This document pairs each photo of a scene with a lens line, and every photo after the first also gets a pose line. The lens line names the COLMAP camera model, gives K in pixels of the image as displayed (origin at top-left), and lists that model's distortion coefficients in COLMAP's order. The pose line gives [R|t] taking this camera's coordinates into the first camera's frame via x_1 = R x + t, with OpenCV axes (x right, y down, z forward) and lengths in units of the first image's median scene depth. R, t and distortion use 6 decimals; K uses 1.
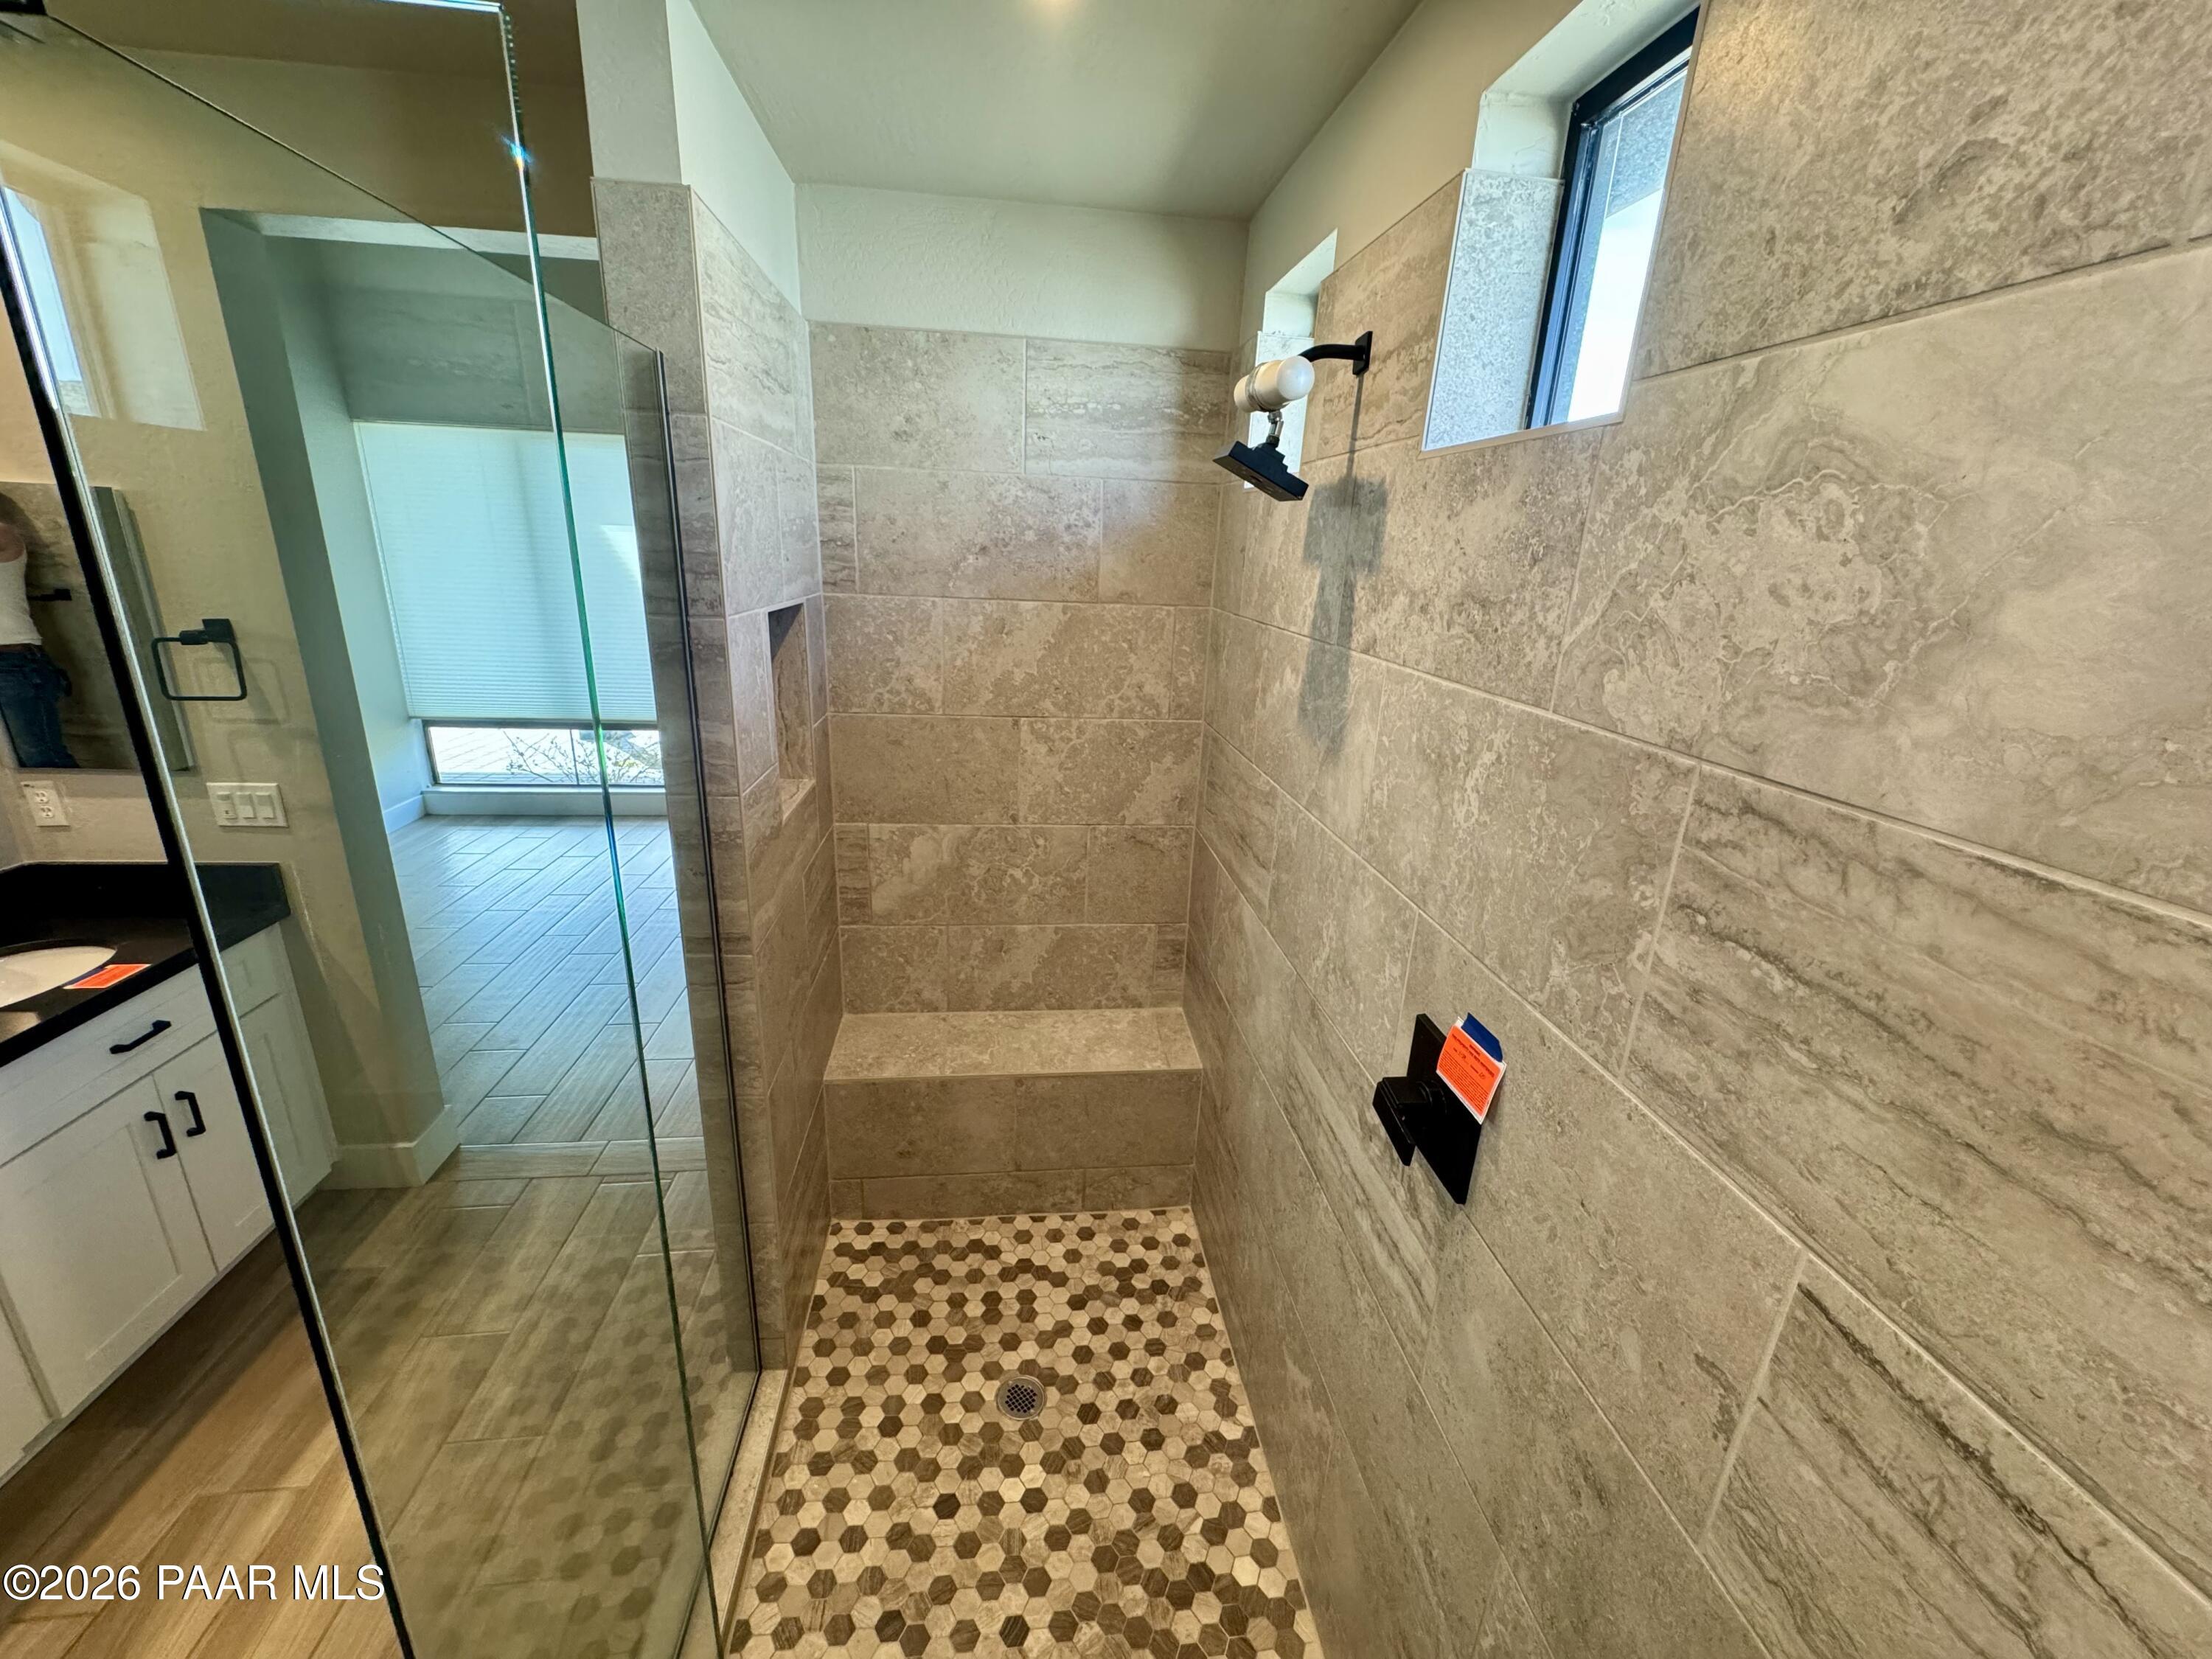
lens RADIAL K [[882.1, 0, 1099.8], [0, 882.1, 824.2], [0, 0, 1]] dist [0.004770, -0.000704]
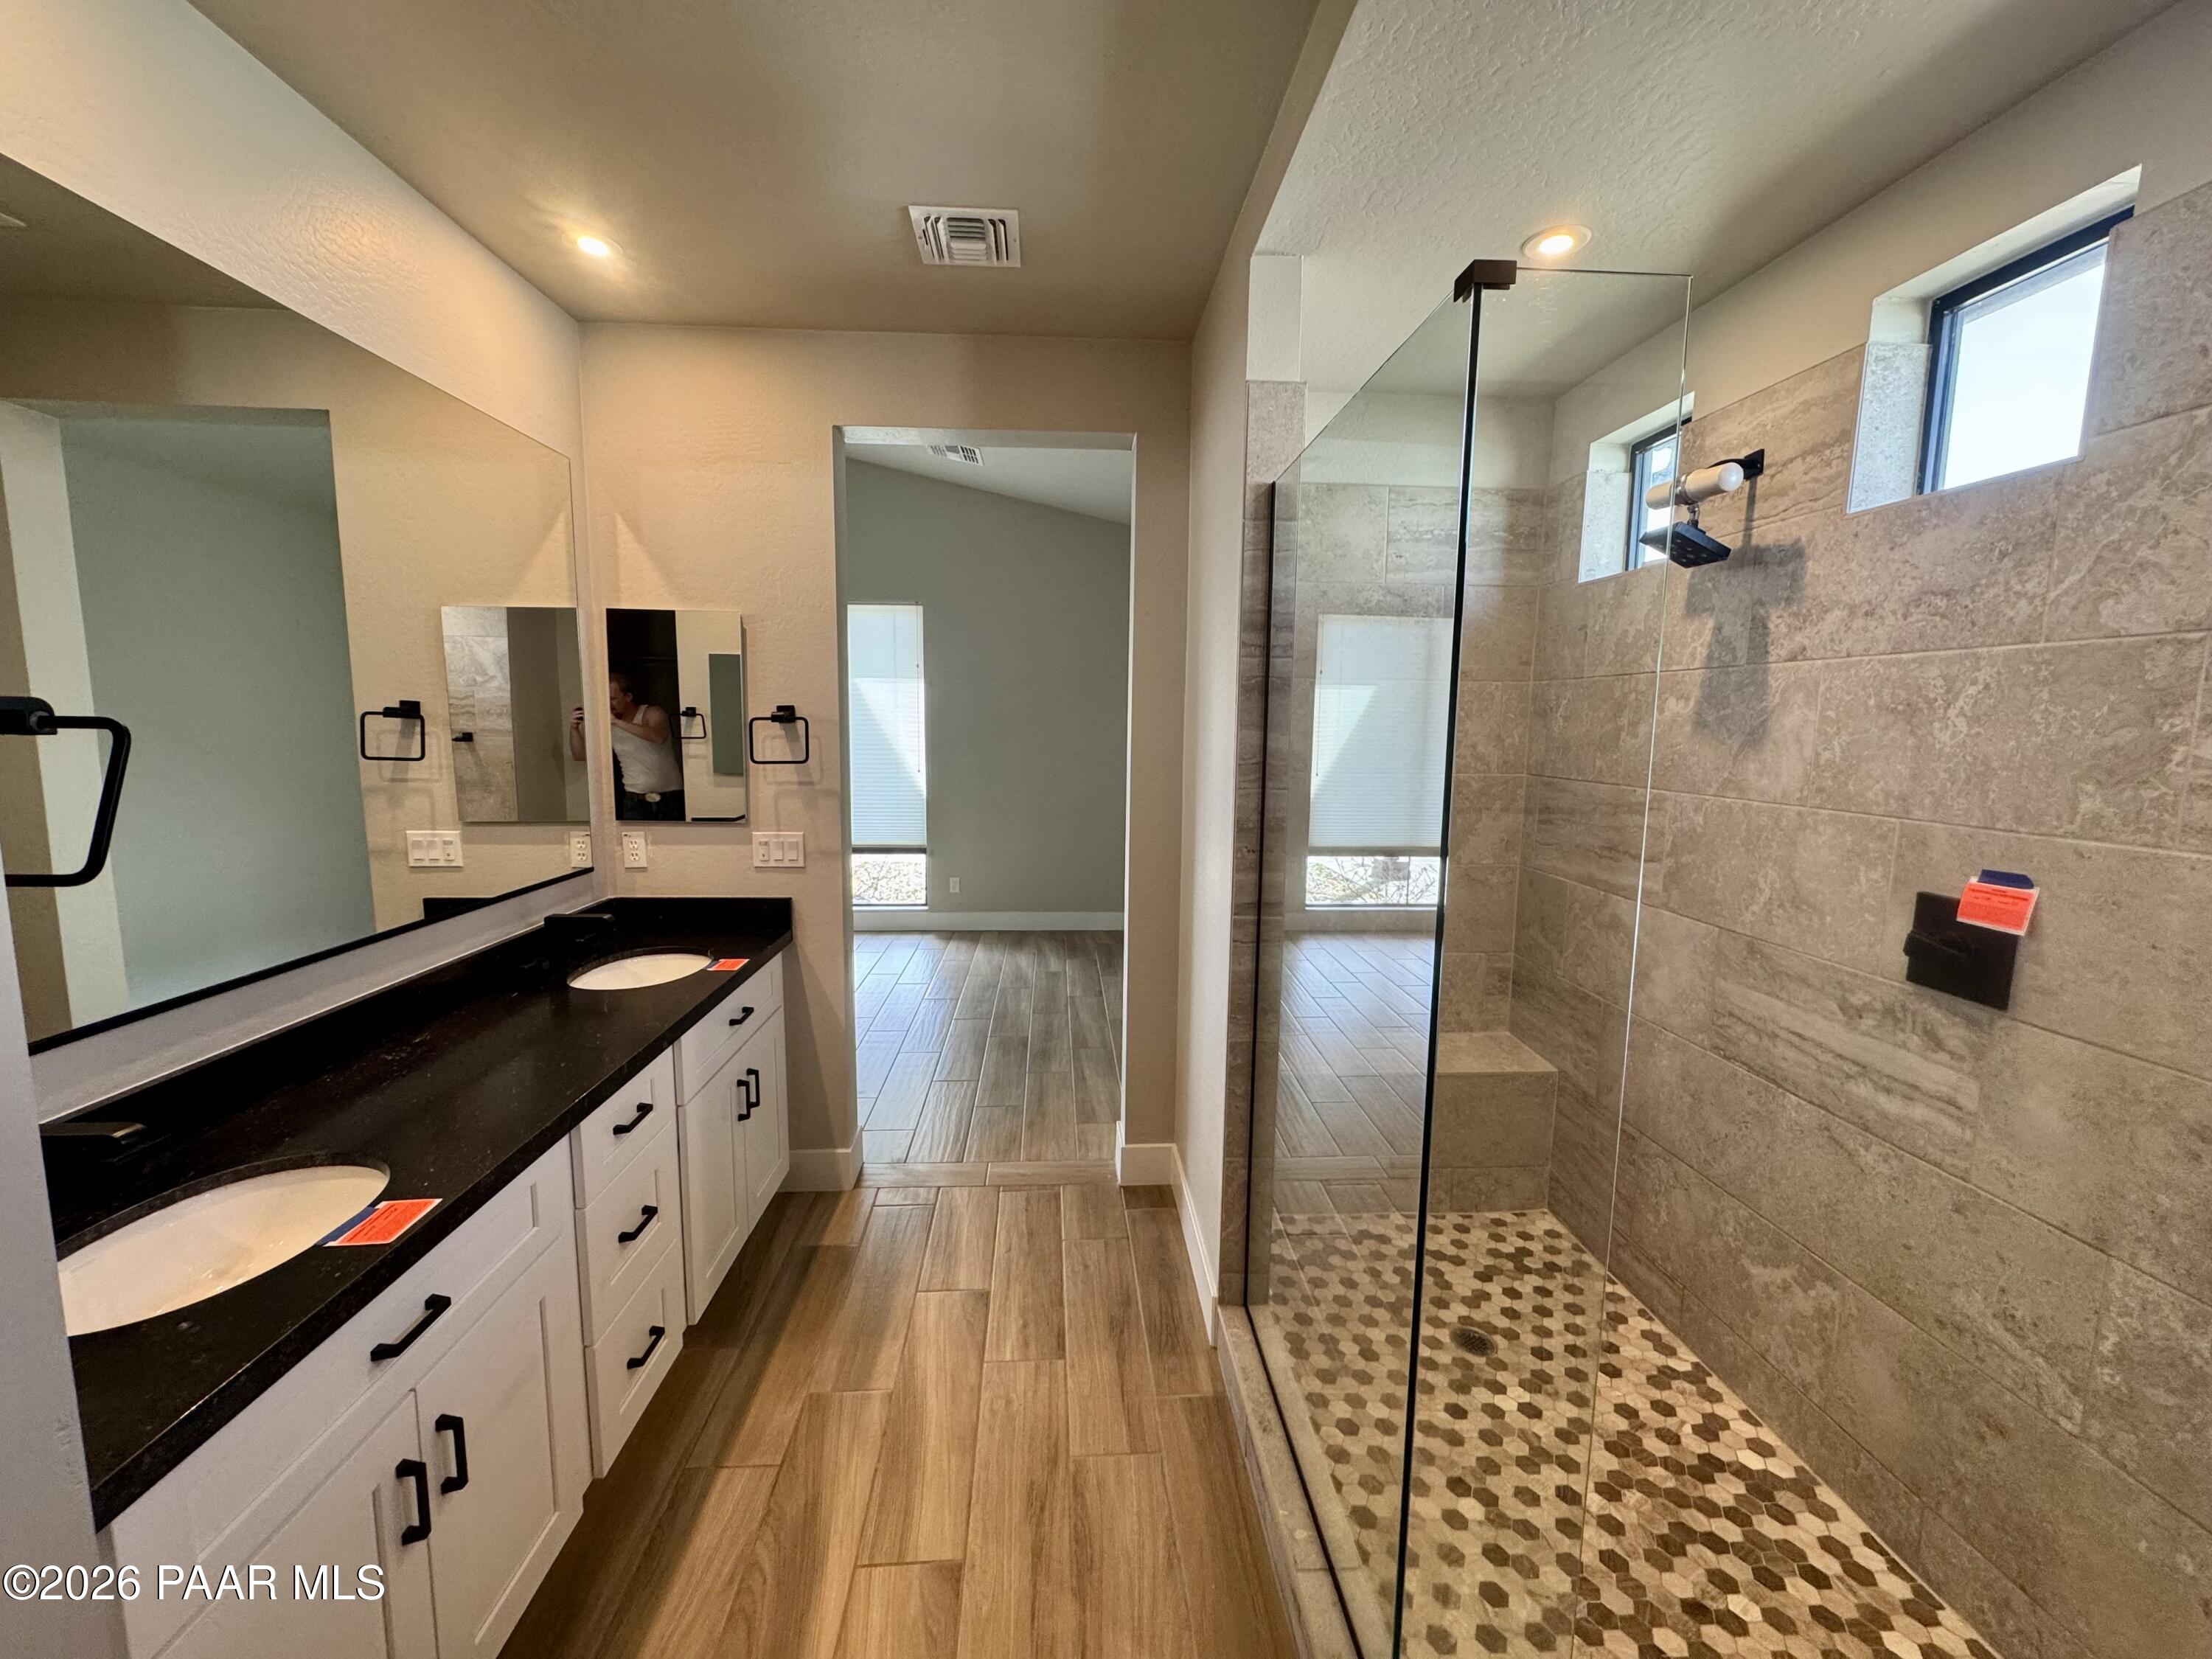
lens RADIAL K [[882.1, 0, 1118.1], [0, 882.1, 826.4], [0, 0, 1]] dist [0.004770, -0.000704]
pose [[0.998786, -0.021697, -0.044220, -0.583050], [0.013146, 0.982611, -0.185209, 0.254434], [0.047469, 0.184403, 0.981704, -0.299796]]
